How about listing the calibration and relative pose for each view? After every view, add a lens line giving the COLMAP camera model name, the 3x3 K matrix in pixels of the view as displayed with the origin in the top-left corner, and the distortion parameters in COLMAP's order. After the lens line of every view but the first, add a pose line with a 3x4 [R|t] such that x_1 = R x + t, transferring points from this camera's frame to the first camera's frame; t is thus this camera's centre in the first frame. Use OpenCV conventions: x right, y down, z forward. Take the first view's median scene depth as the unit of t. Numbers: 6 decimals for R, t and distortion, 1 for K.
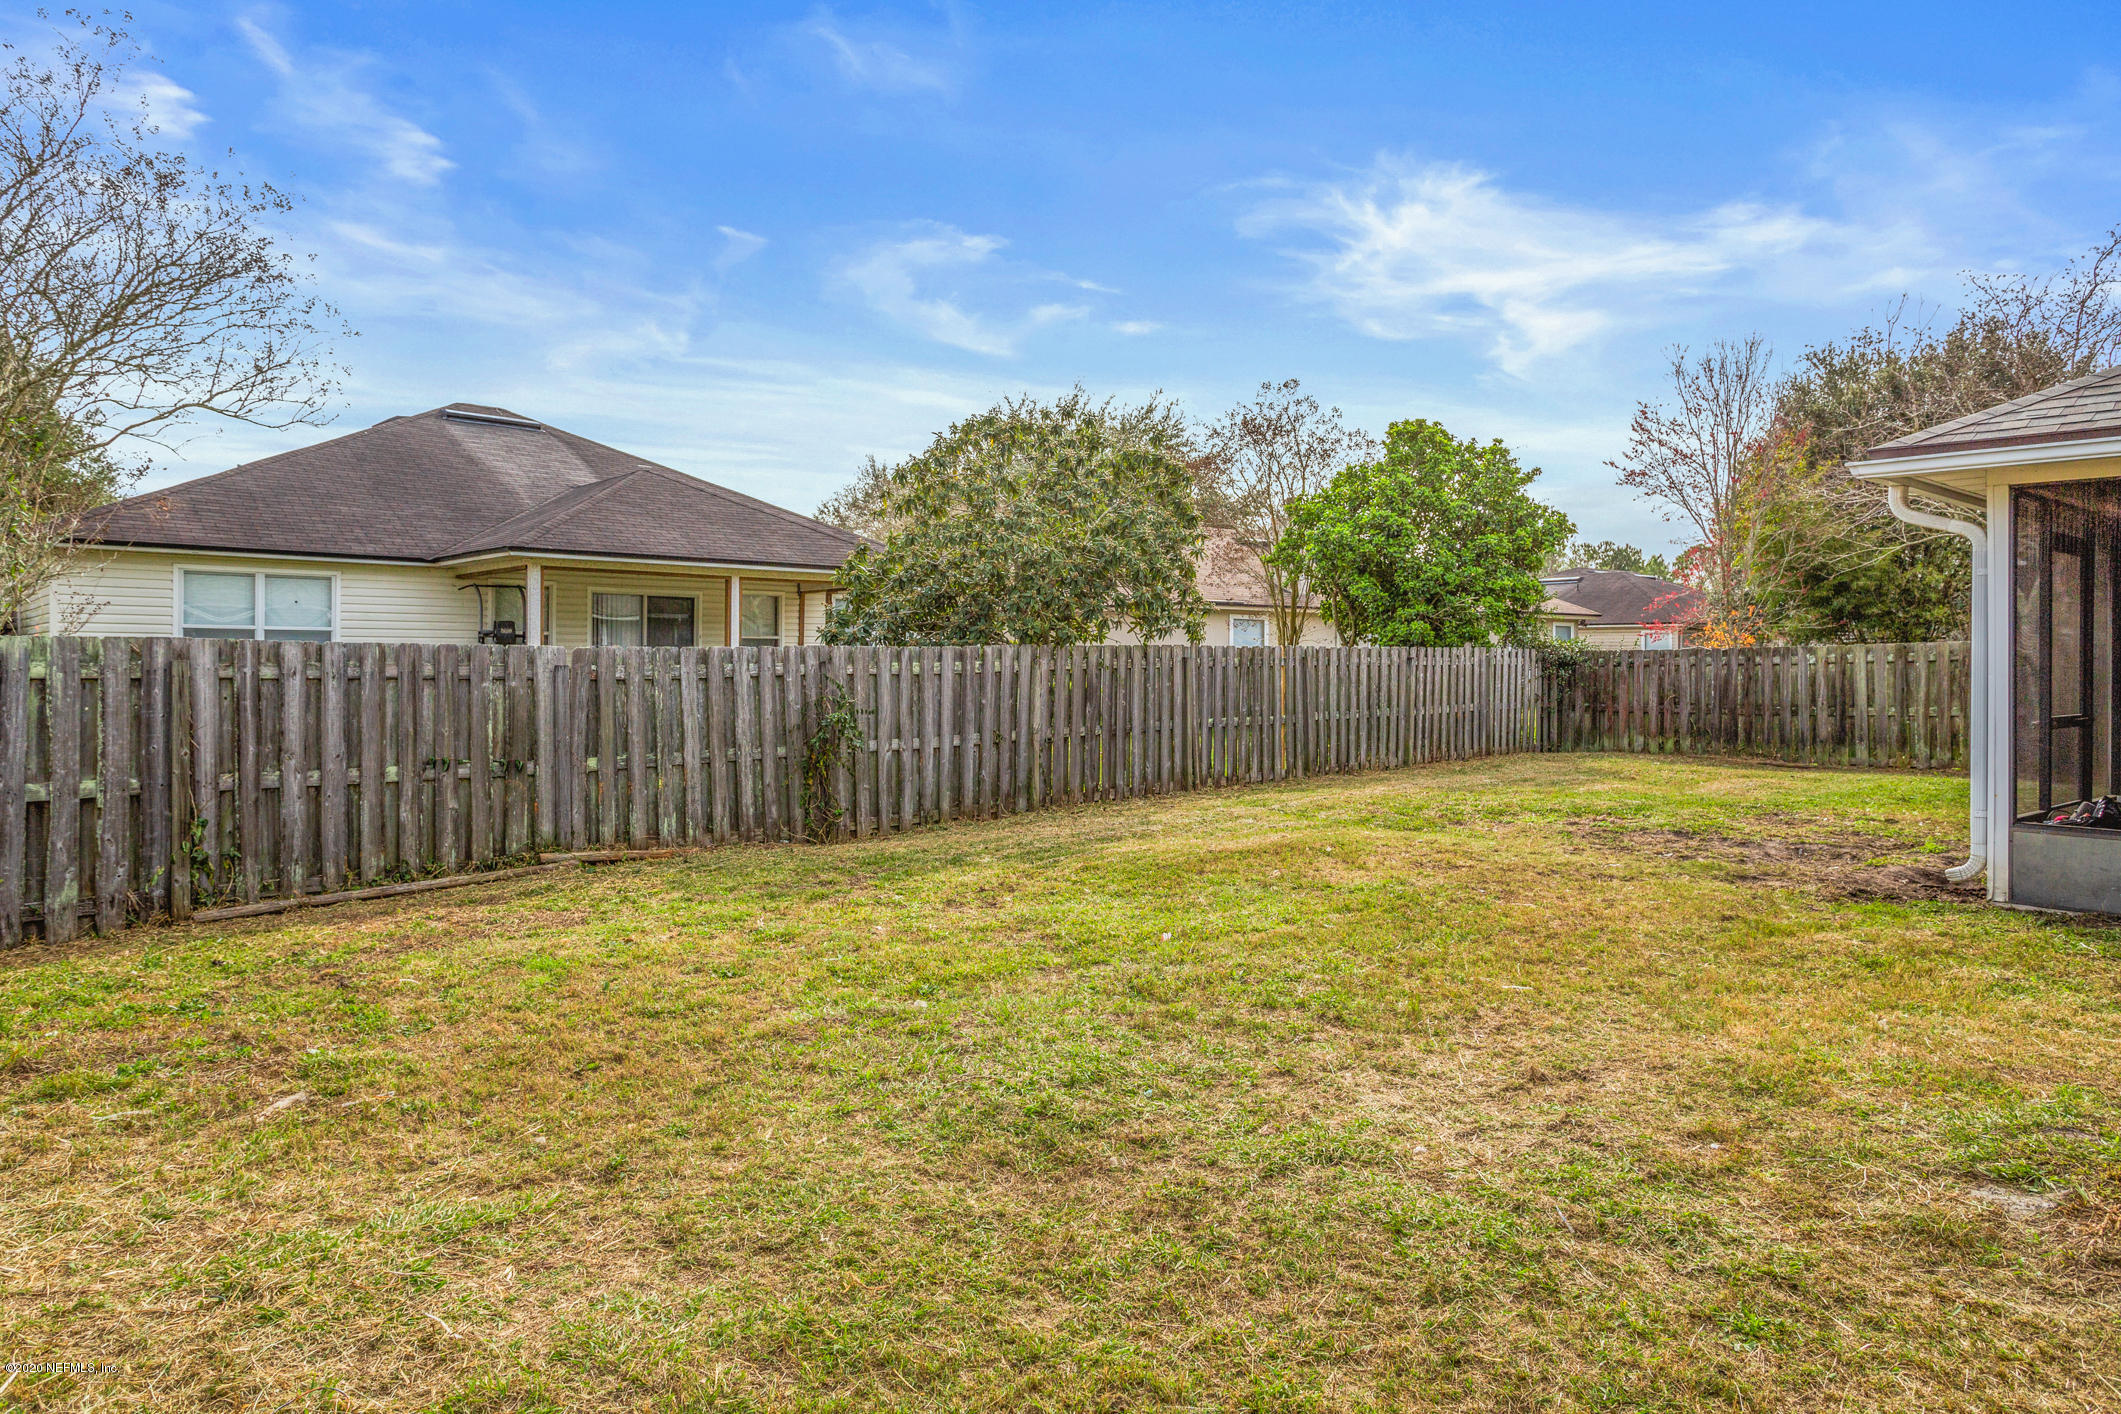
lens RADIAL K [[1279.3, 0, 1074.0], [0, 1279.3, 665.4], [0, 0, 1]] dist [-0.004933, 0.003109]
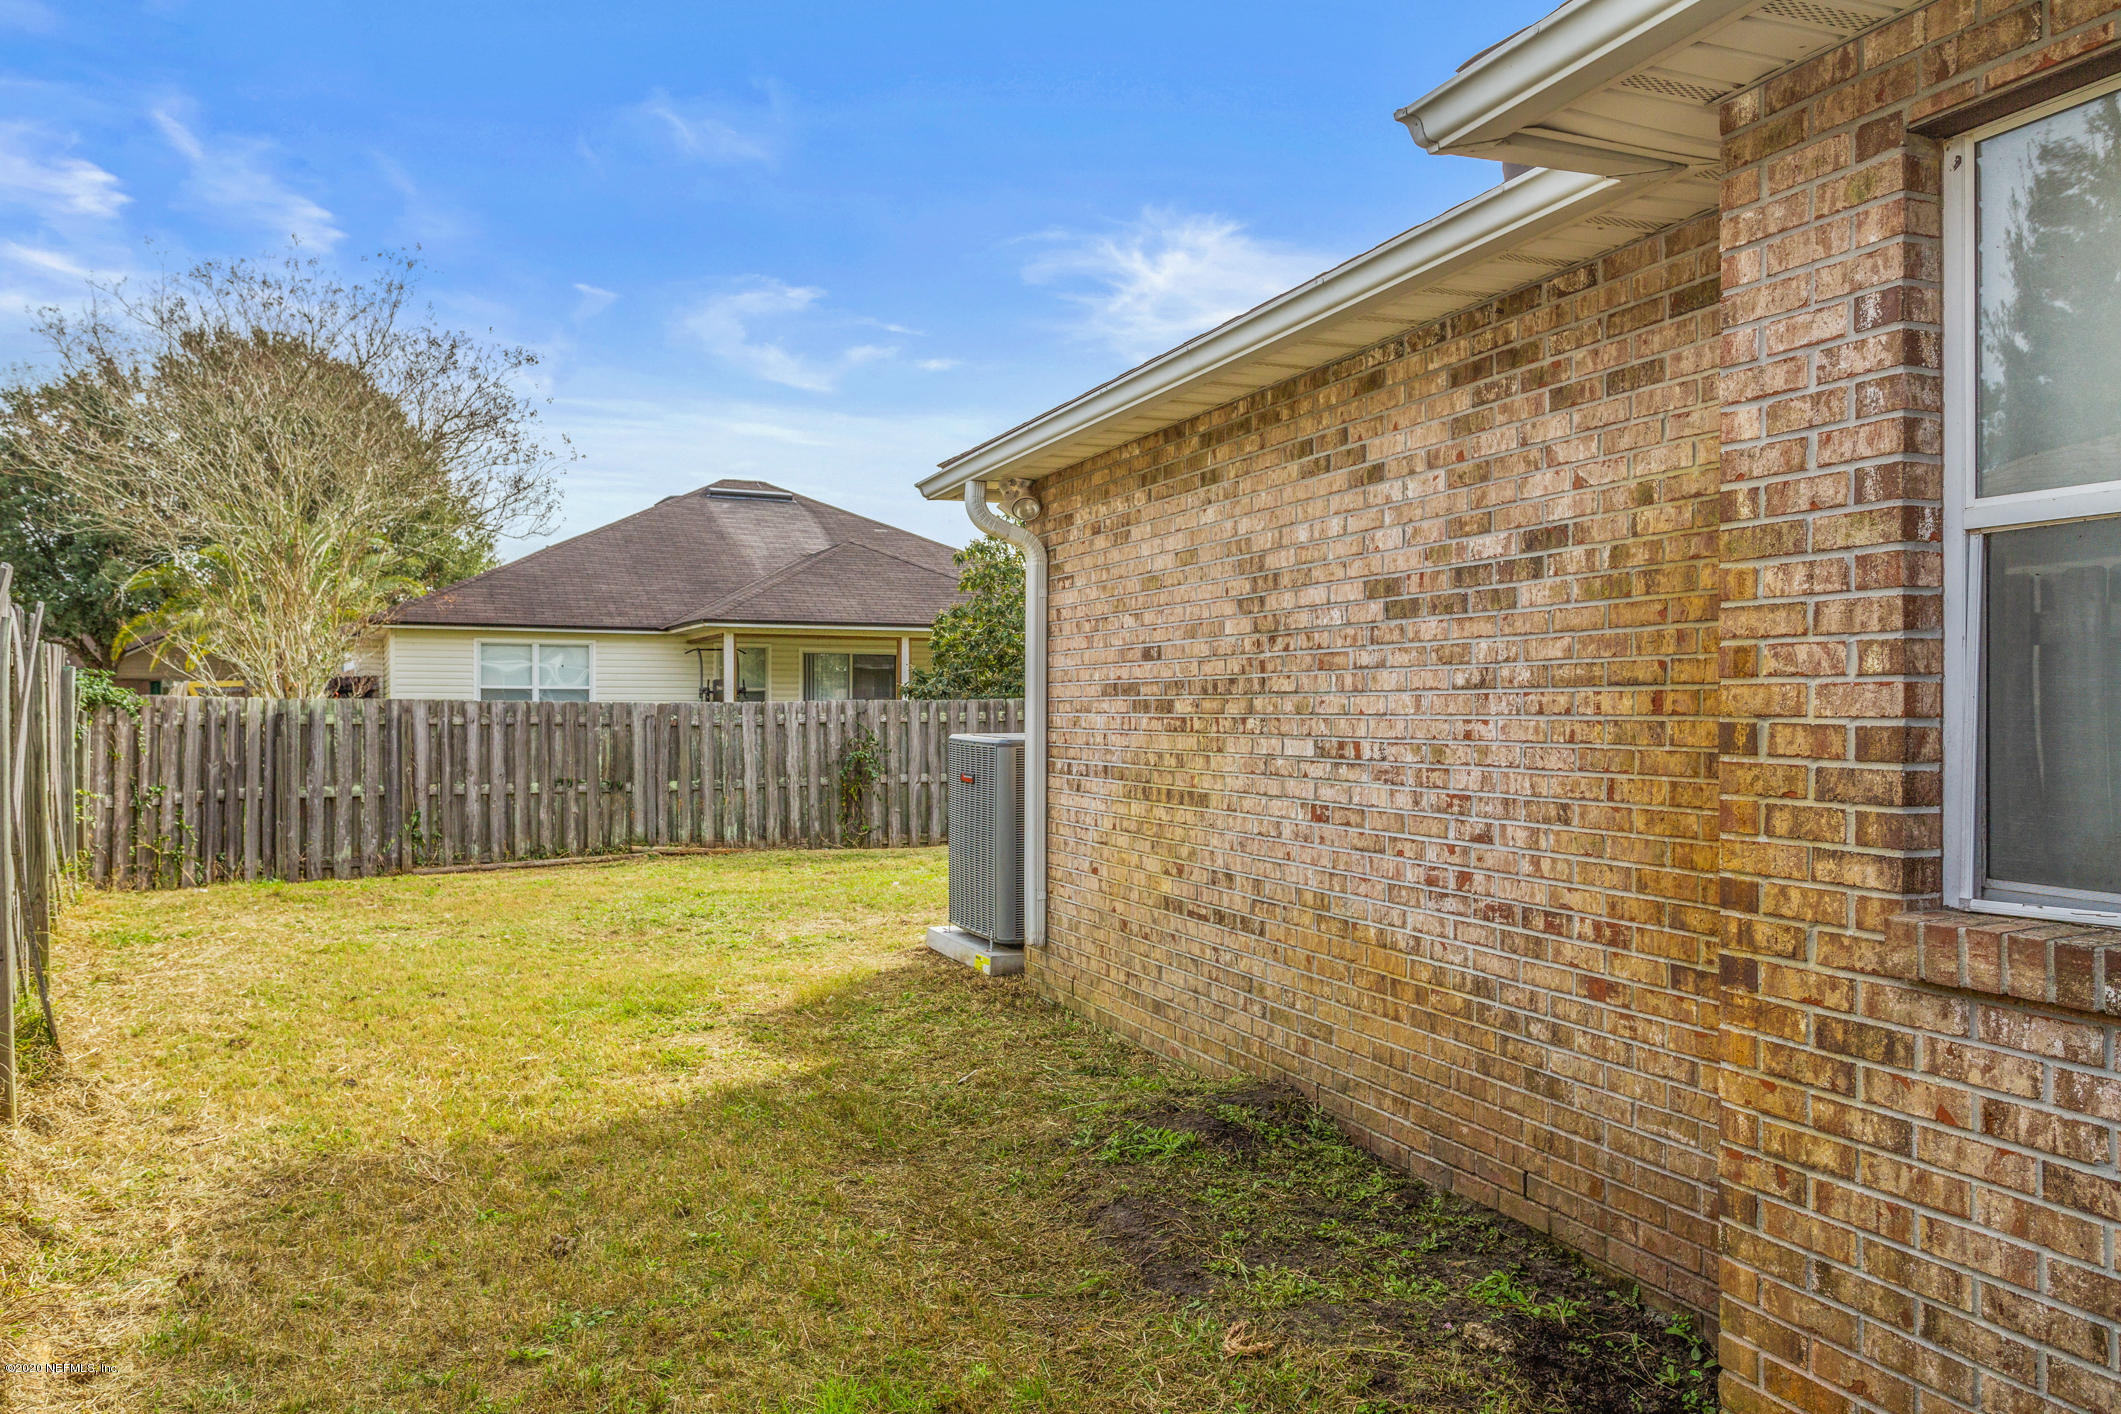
lens RADIAL K [[1536.6, 0, 1066.8], [0, 1536.6, 716.9], [0, 0, 1]] dist [0.006106, 0.004456]
pose [[0.953597, -0.004323, -0.301056, 0.549801], [0.004251, 0.999991, -0.000893, 0.004675], [0.301057, -0.000428, 0.953606, -0.487765]]
